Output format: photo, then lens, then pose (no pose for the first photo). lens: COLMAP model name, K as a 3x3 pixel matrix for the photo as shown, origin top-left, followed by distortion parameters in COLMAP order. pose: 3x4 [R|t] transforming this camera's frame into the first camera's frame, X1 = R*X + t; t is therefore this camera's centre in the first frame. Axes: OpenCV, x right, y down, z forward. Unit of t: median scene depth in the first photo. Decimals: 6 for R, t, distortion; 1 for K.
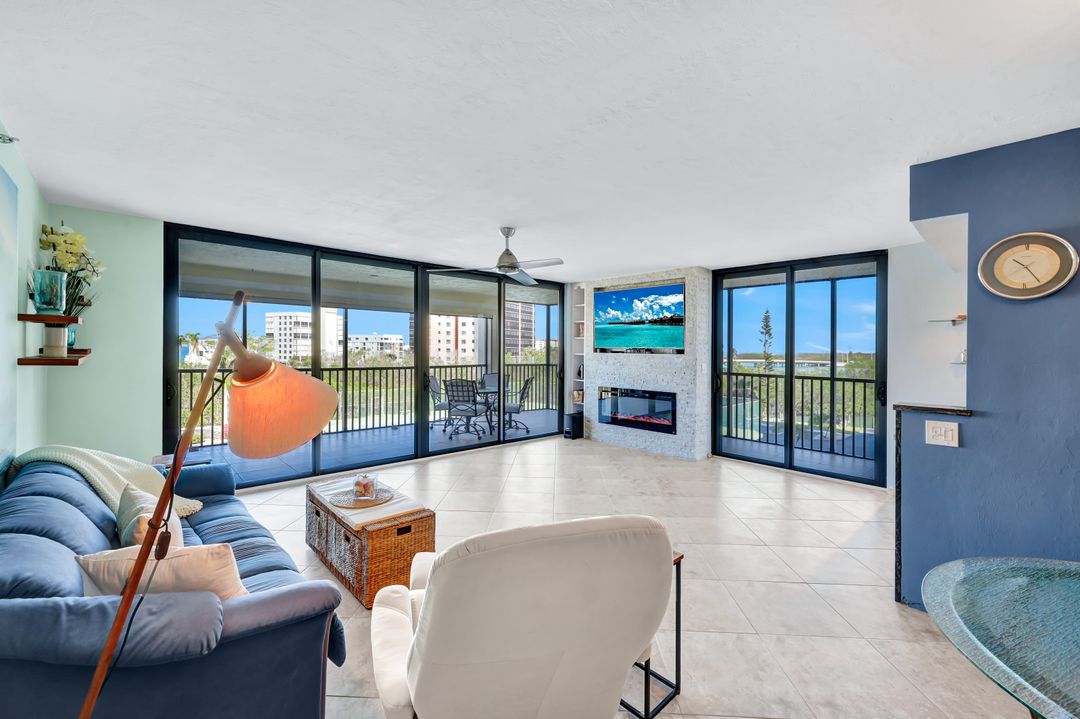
lens RADIAL K [[436.2, 0, 528.5], [0, 436.2, 360.4], [0, 0, 1]] dist [0.002393, -0.000480]
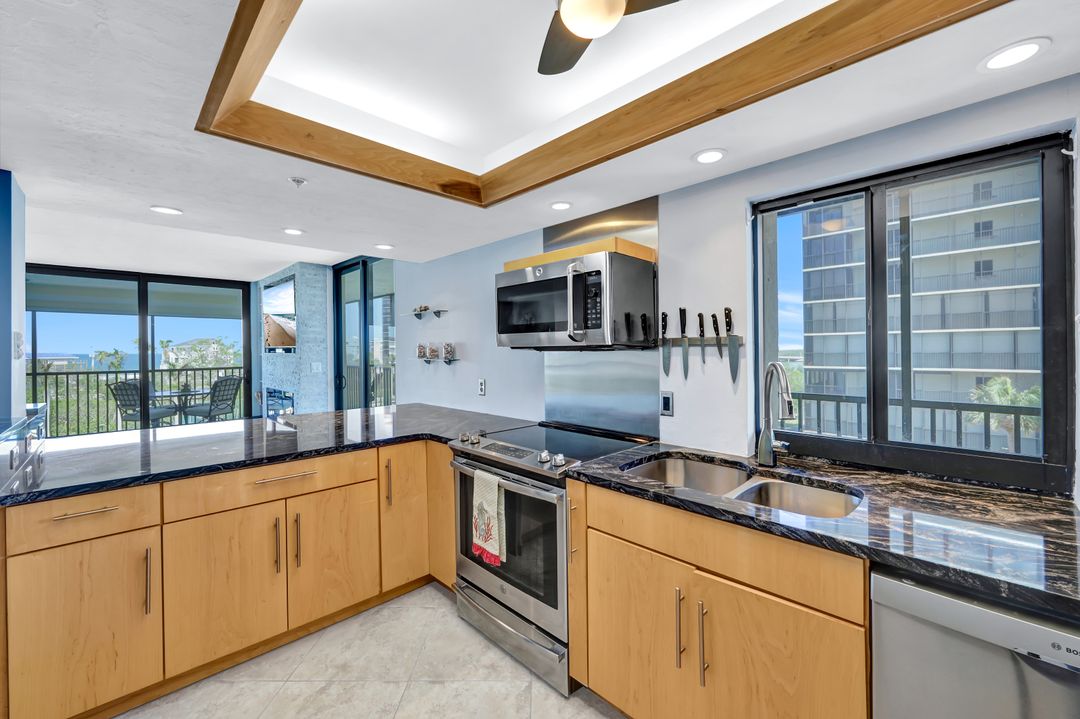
lens RADIAL K [[436.2, 0, 532.8], [0, 436.2, 353.9], [0, 0, 1]] dist [0.002393, -0.000480]
pose [[0.999519, -0.015309, 0.026958, 1.007177], [0.015757, 0.999740, -0.016486, 0.014475], [-0.026699, 0.016903, 0.999501, 0.032324]]
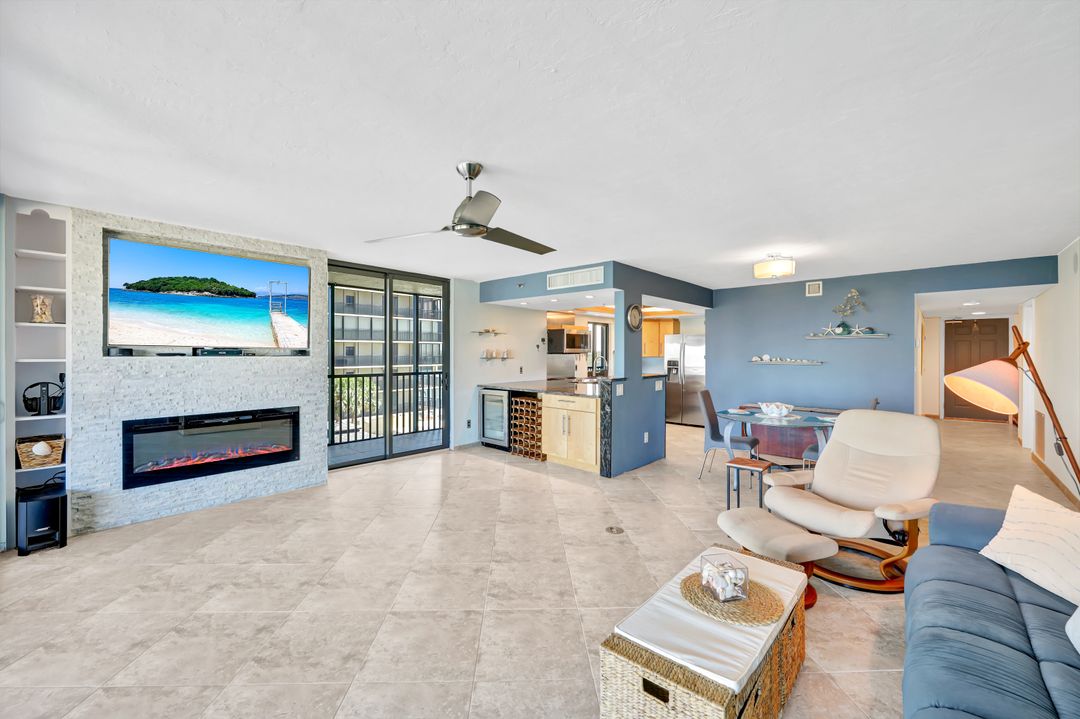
lens RADIAL K [[436.2, 0, 543.9], [0, 436.2, 355.7], [0, 0, 1]] dist [0.002393, -0.000480]
pose [[-0.096740, -0.016949, 0.995165, -0.572021], [0.022476, 0.999563, 0.019209, -0.024070], [-0.995056, 0.024226, -0.096316, 0.772616]]
